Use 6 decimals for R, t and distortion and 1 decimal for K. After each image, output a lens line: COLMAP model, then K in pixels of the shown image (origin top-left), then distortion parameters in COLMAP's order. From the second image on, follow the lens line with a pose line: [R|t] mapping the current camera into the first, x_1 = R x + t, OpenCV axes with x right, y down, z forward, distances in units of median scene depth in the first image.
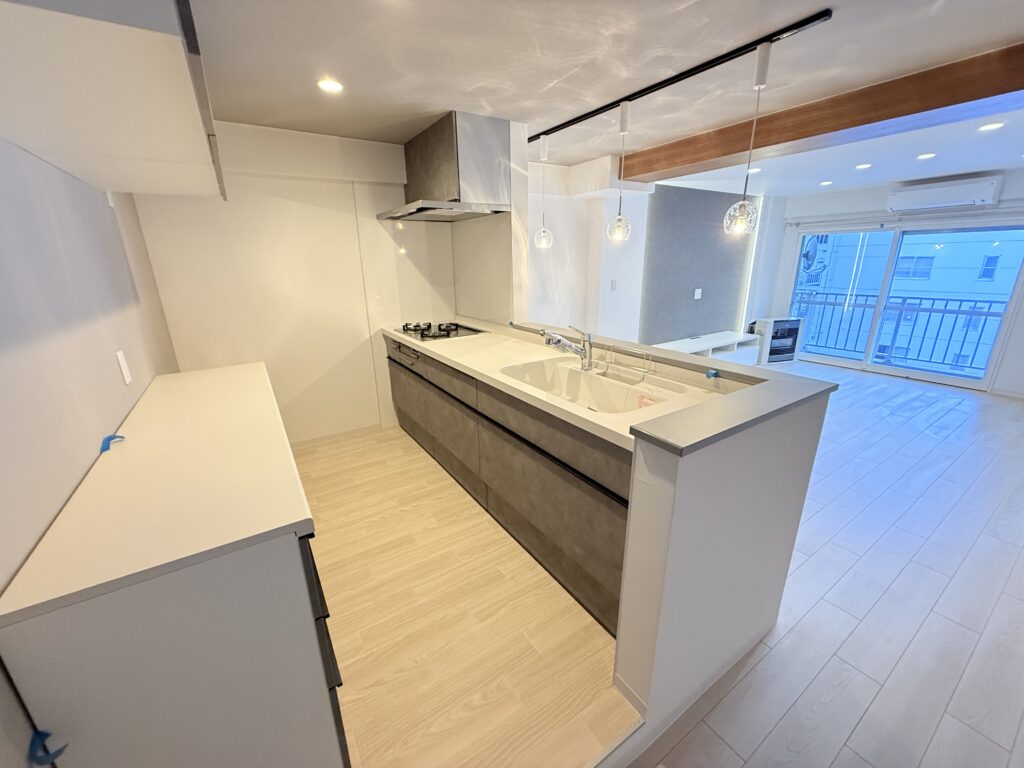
lens RADIAL K [[406.4, 0, 509.7], [0, 406.4, 384.6], [0, 0, 1]] dist [0.001383, 0.000270]
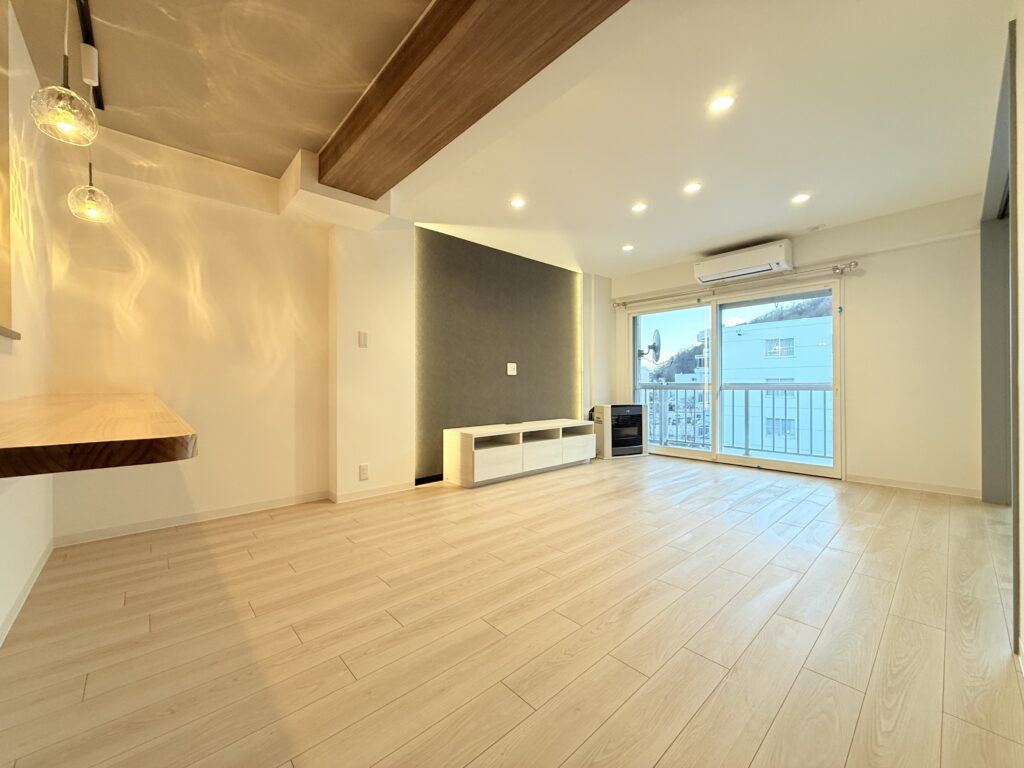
lens RADIAL K [[406.4, 0, 509.9], [0, 406.4, 383.0], [0, 0, 1]] dist [0.001383, 0.000270]
pose [[0.987202, 0.016235, 0.158646, 0.347855], [0.031992, 0.954419, -0.296749, 0.047455], [-0.156232, 0.298027, 0.941685, 0.254695]]
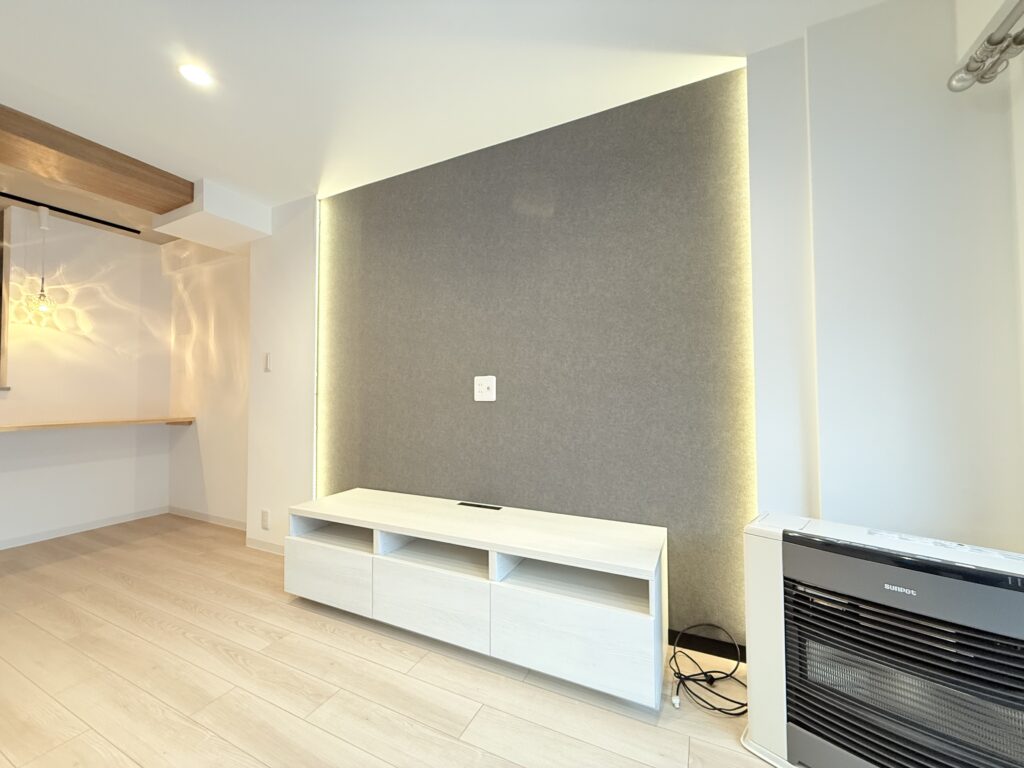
lens RADIAL K [[406.4, 0, 507.5], [0, 406.4, 385.6], [0, 0, 1]] dist [0.001383, 0.000270]
pose [[0.510512, -0.005788, -0.859851, 0.846331], [-0.257649, 0.953002, -0.159387, -0.178813], [0.820362, 0.302909, 0.485027, 0.874076]]
